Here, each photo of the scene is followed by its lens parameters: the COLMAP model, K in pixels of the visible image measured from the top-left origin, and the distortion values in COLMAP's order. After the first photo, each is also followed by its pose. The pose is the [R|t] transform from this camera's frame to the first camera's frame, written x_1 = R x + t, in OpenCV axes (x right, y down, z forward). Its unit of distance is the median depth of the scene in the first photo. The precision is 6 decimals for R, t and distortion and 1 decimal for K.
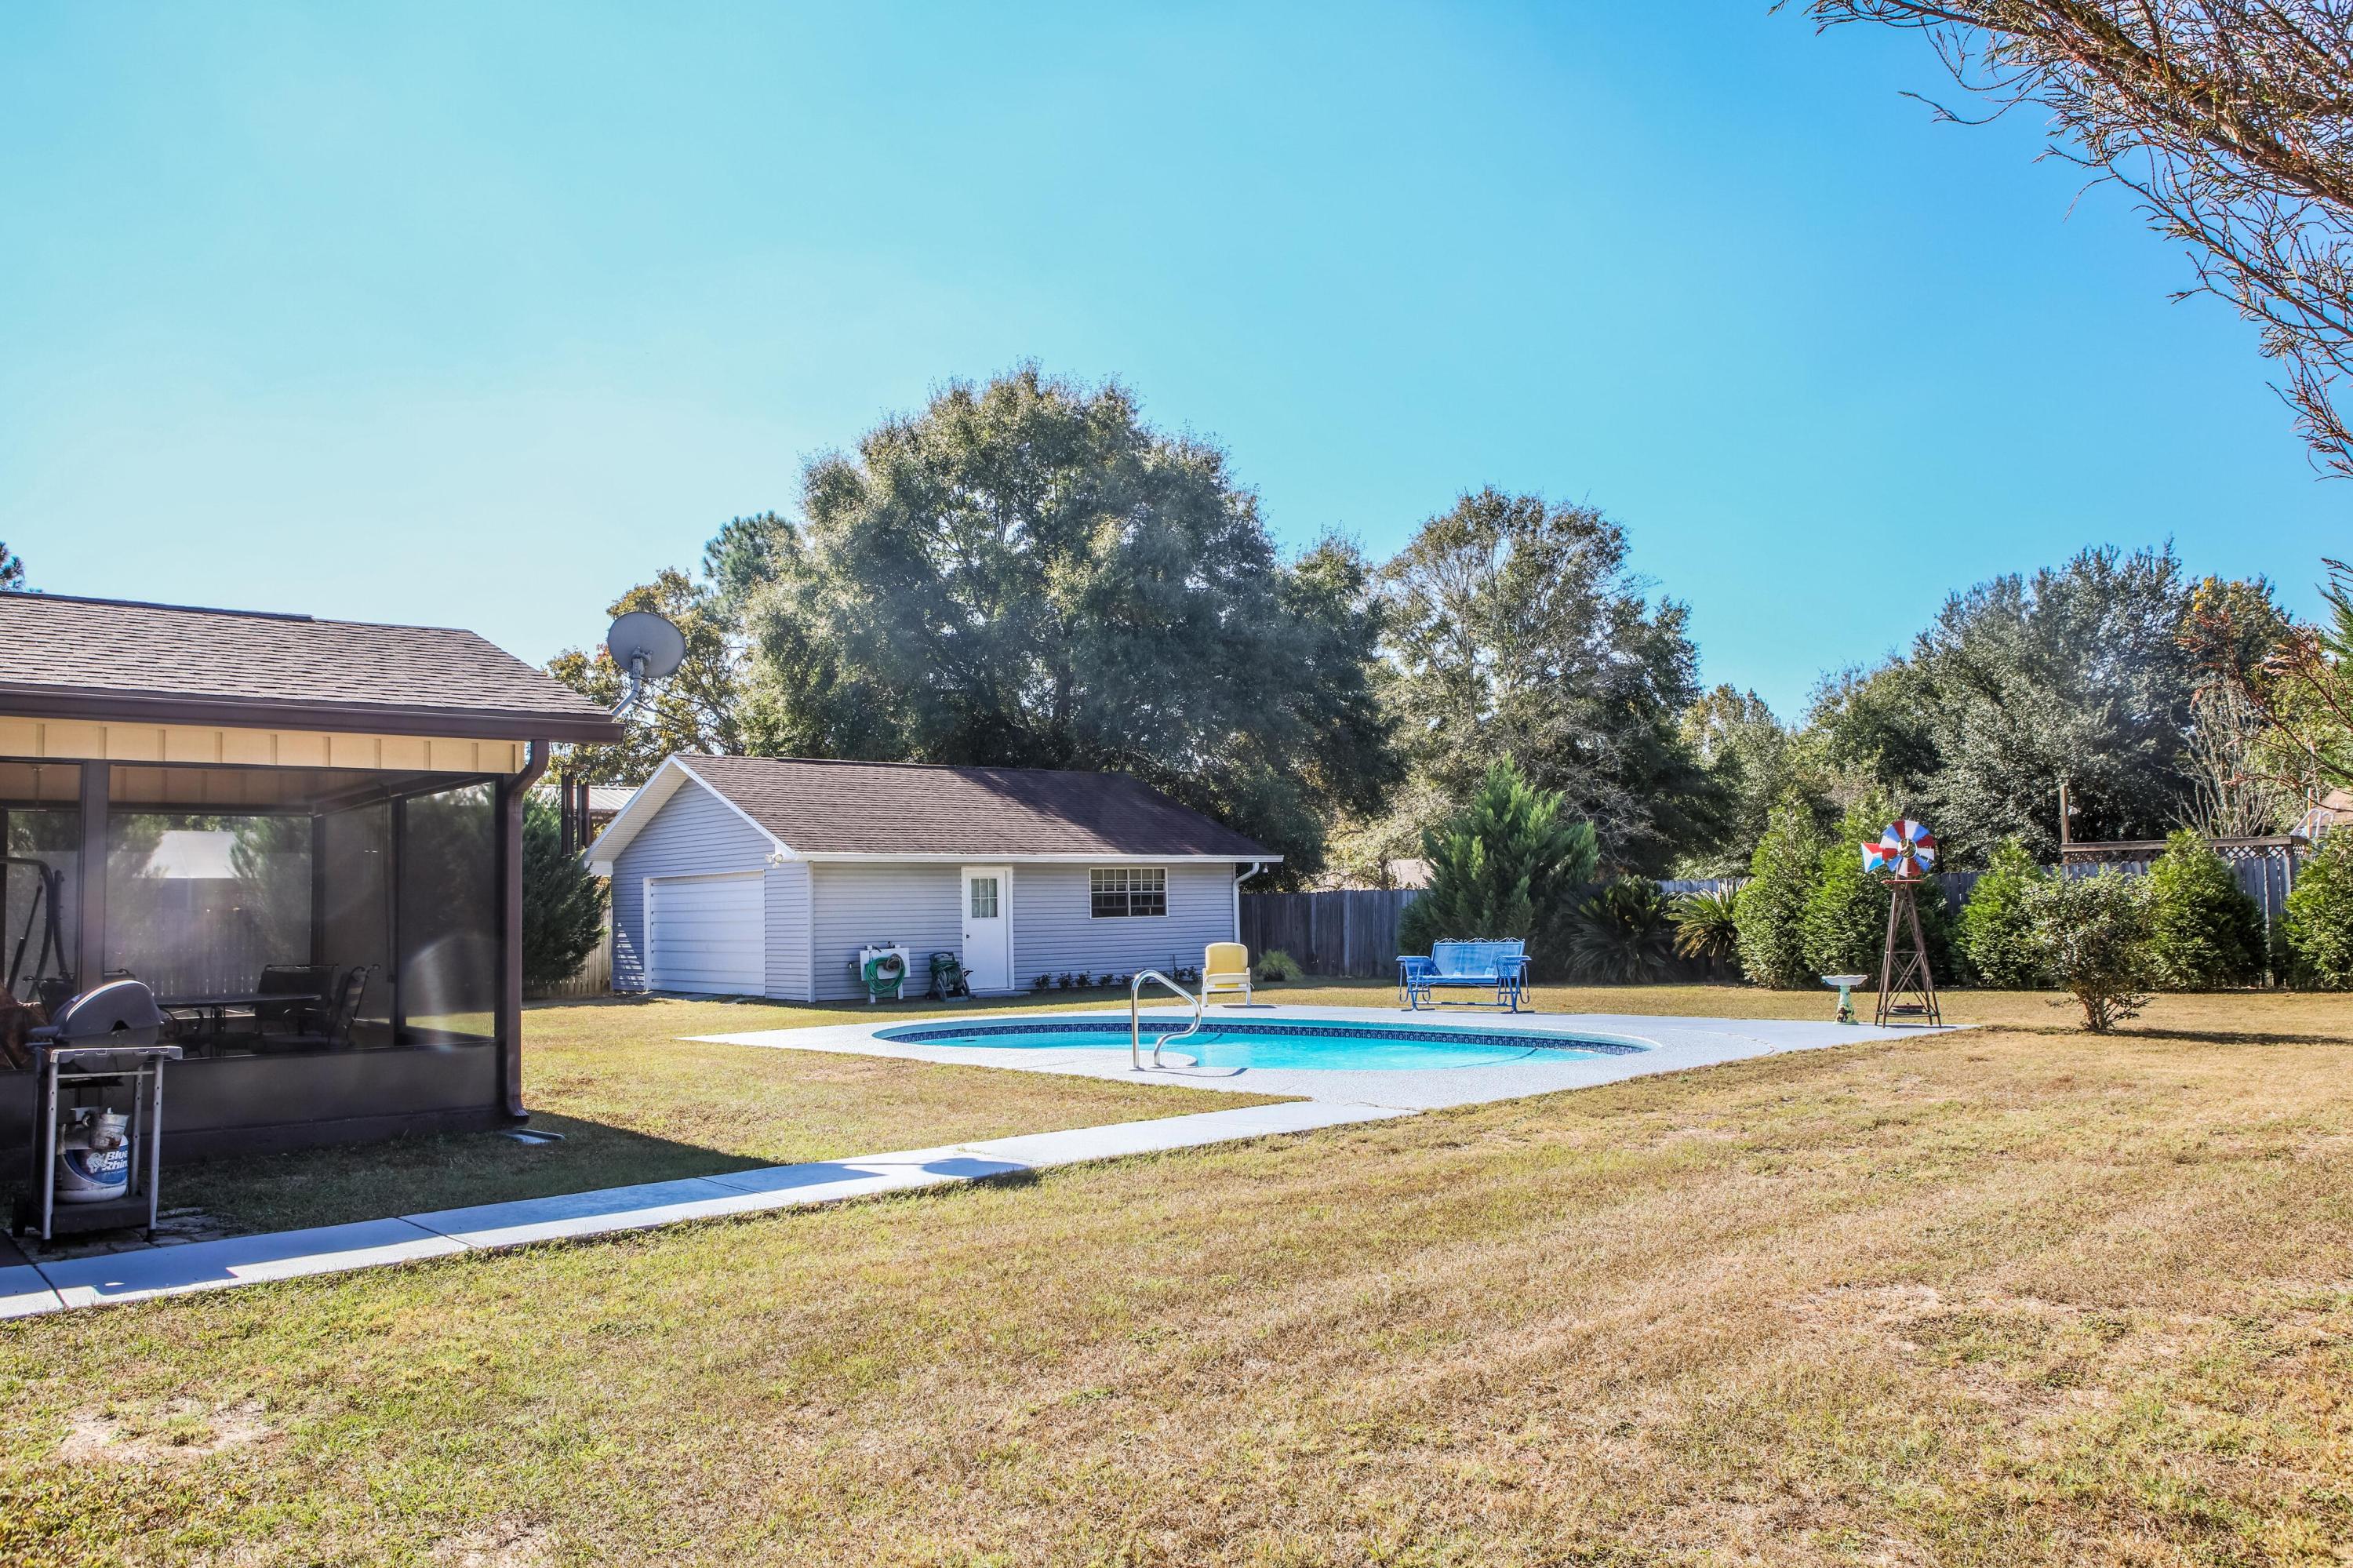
lens RADIAL K [[1713.4, 0, 1175.5], [0, 1713.4, 789.3], [0, 0, 1]] dist [-0.111926, 0.080531]
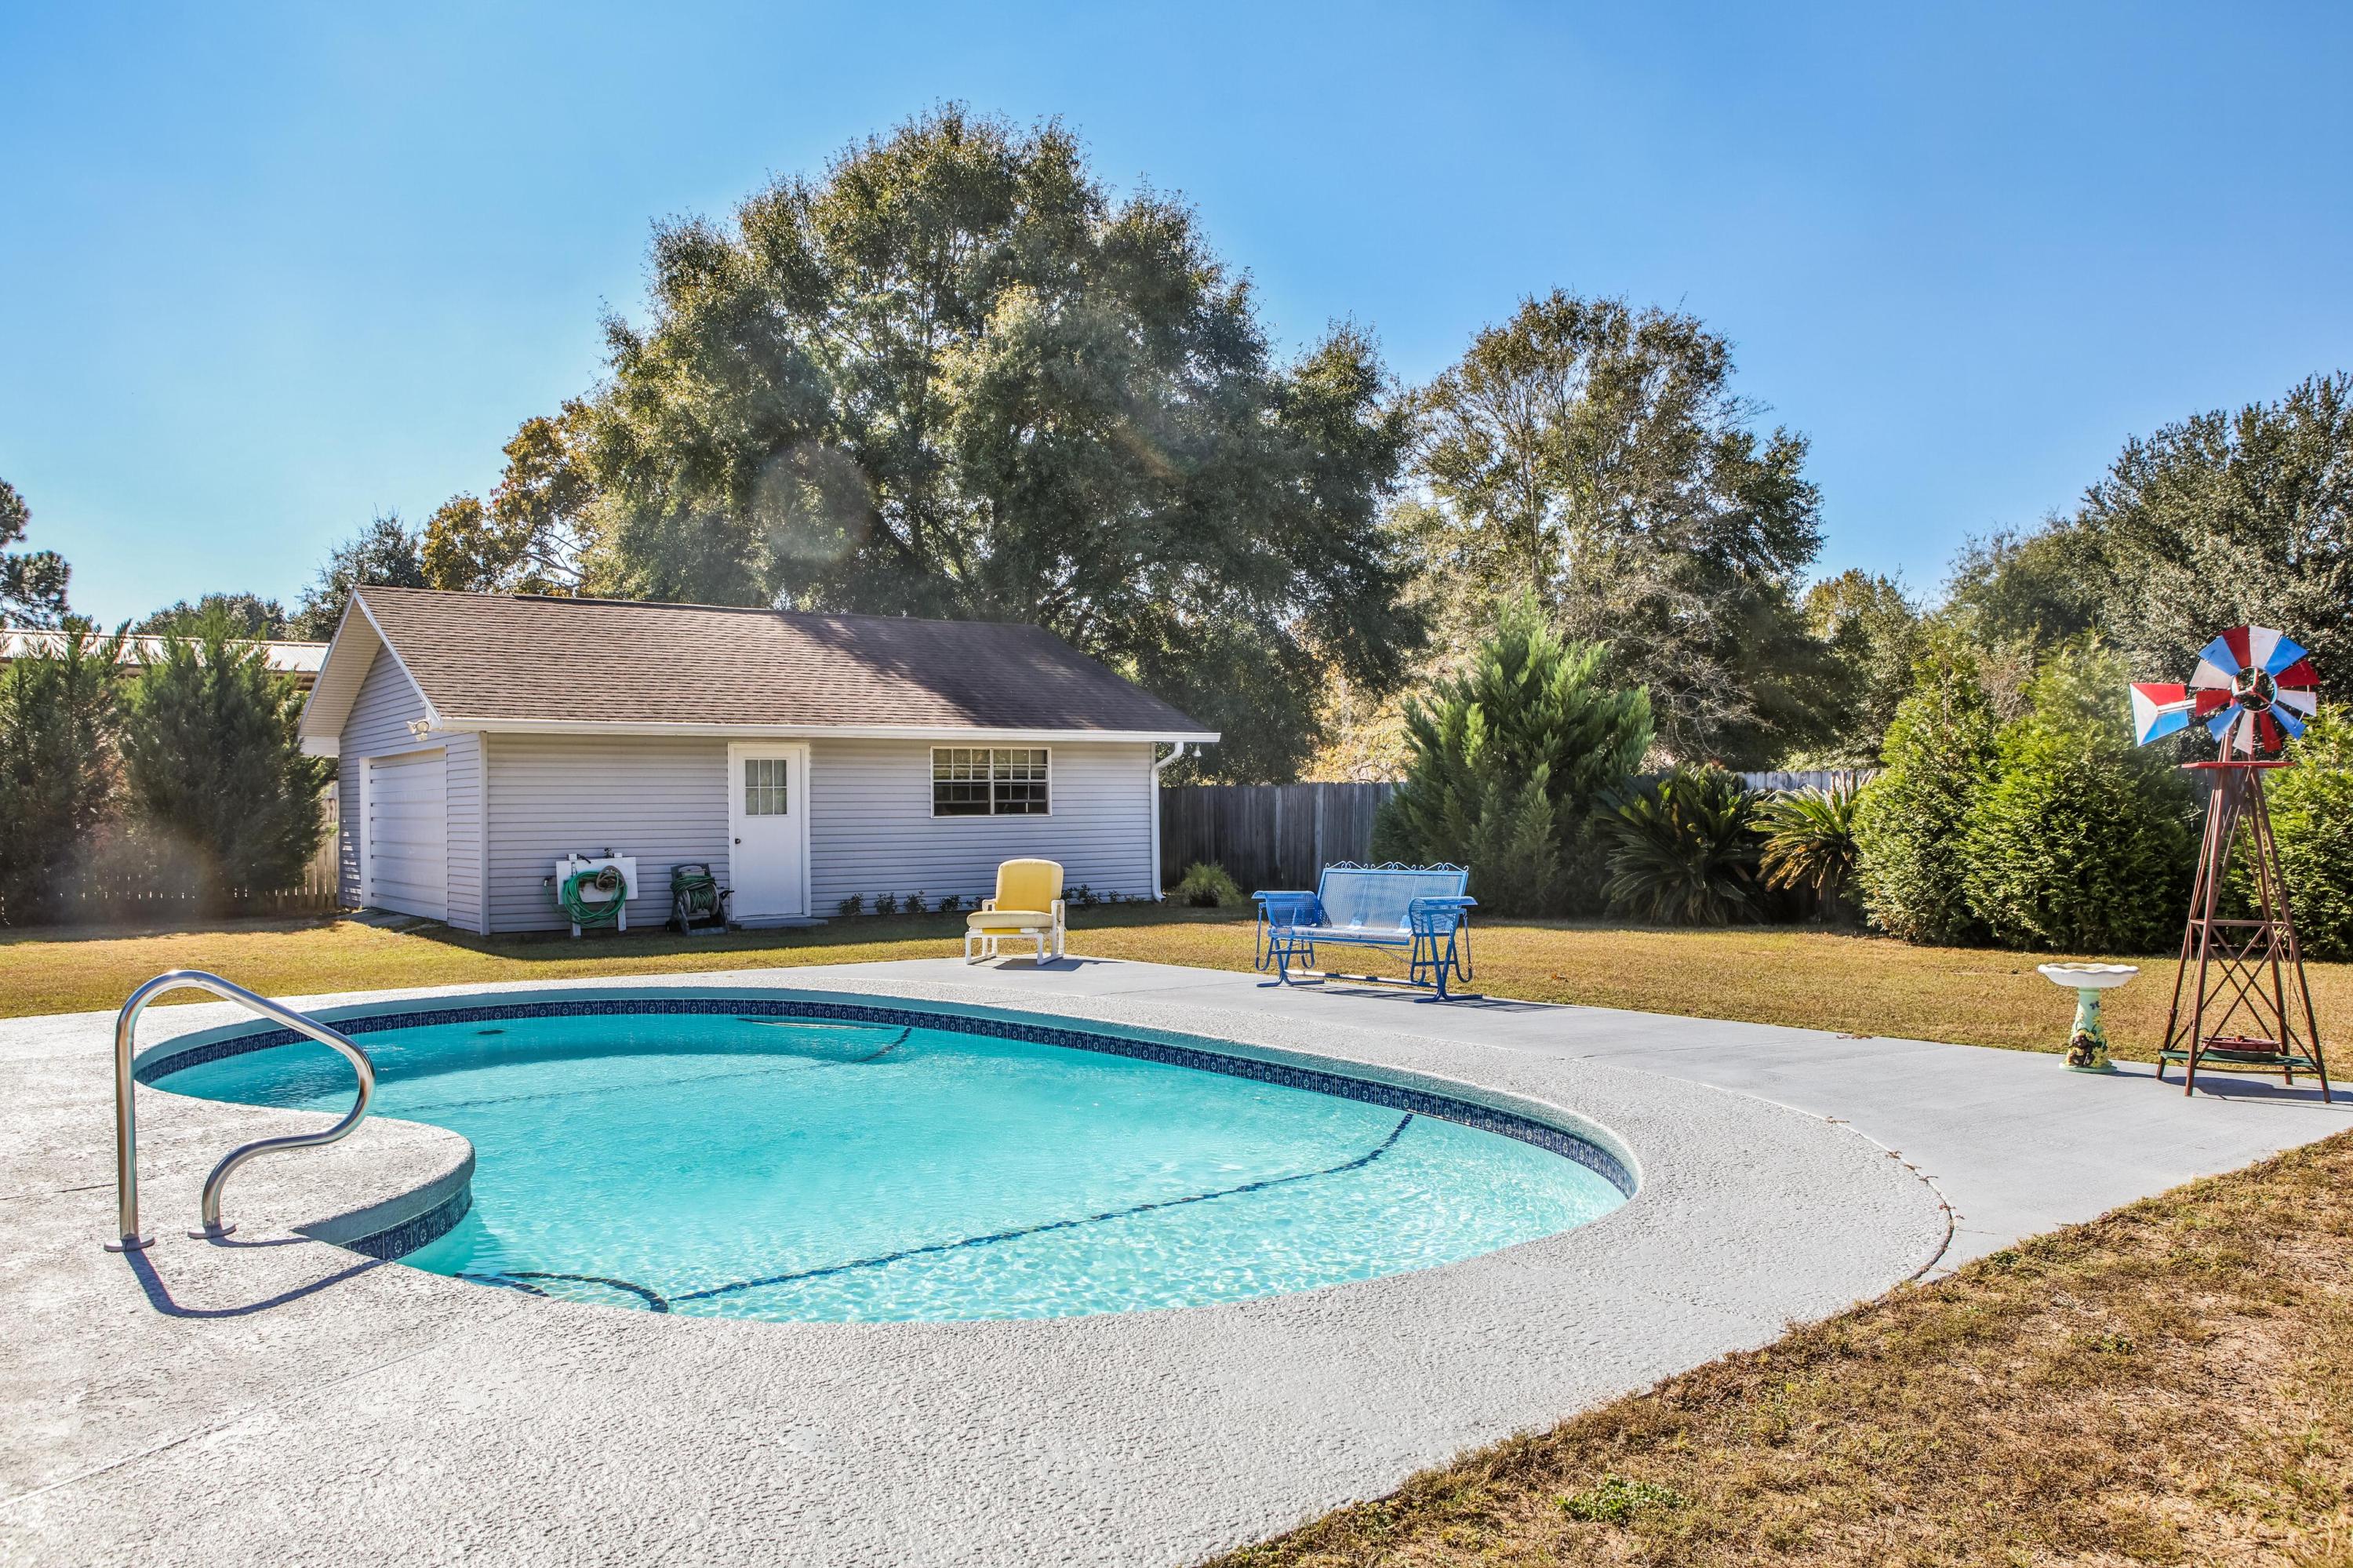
lens RADIAL K [[1713.4, 0, 1175.5], [0, 1713.4, 789.3], [0, 0, 1]] dist [-0.111926, 0.080531]
pose [[0.997805, 0.010118, -0.065446, 0.075222], [-0.006153, 0.998149, 0.060505, 0.015327], [0.065937, -0.059970, 0.996020, 0.226961]]
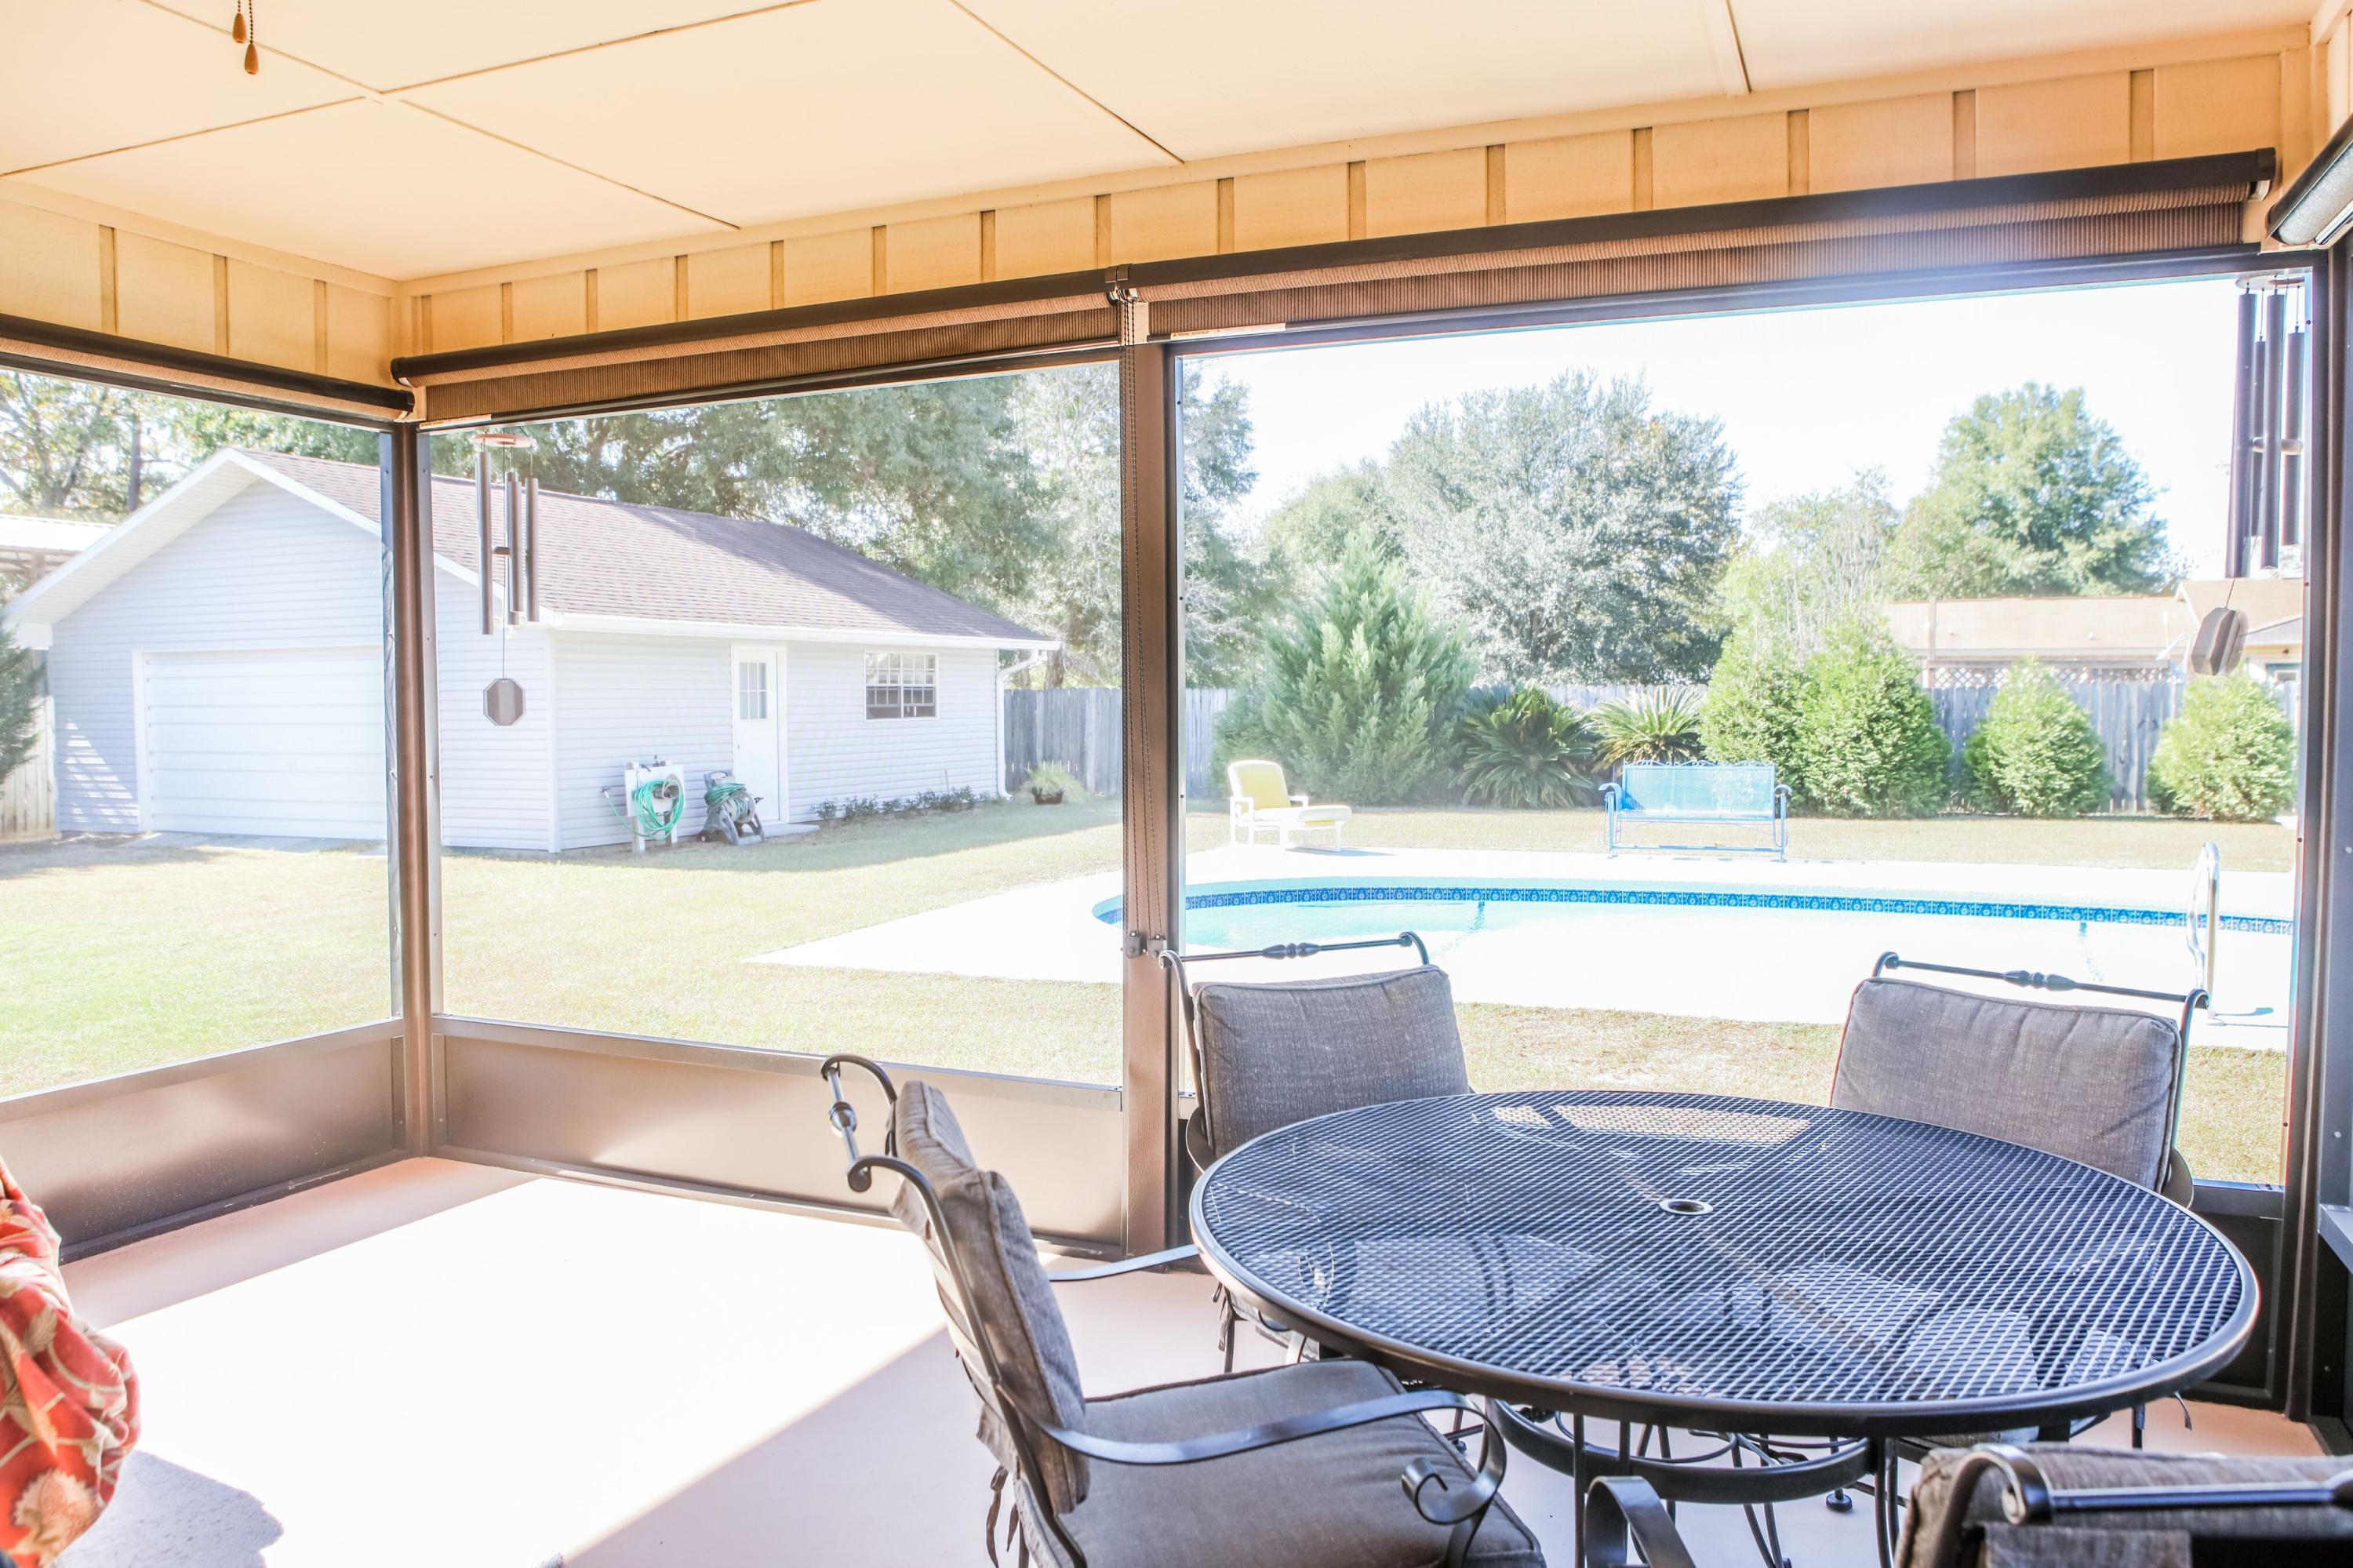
lens RADIAL K [[1713.4, 0, 1175.5], [0, 1713.4, 789.3], [0, 0, 1]] dist [-0.111926, 0.080531]
pose [[0.895917, -0.006142, 0.444180, -0.191991], [-0.046232, 0.993185, 0.106985, 0.016262], [-0.441810, -0.116385, 0.889527, 0.230070]]
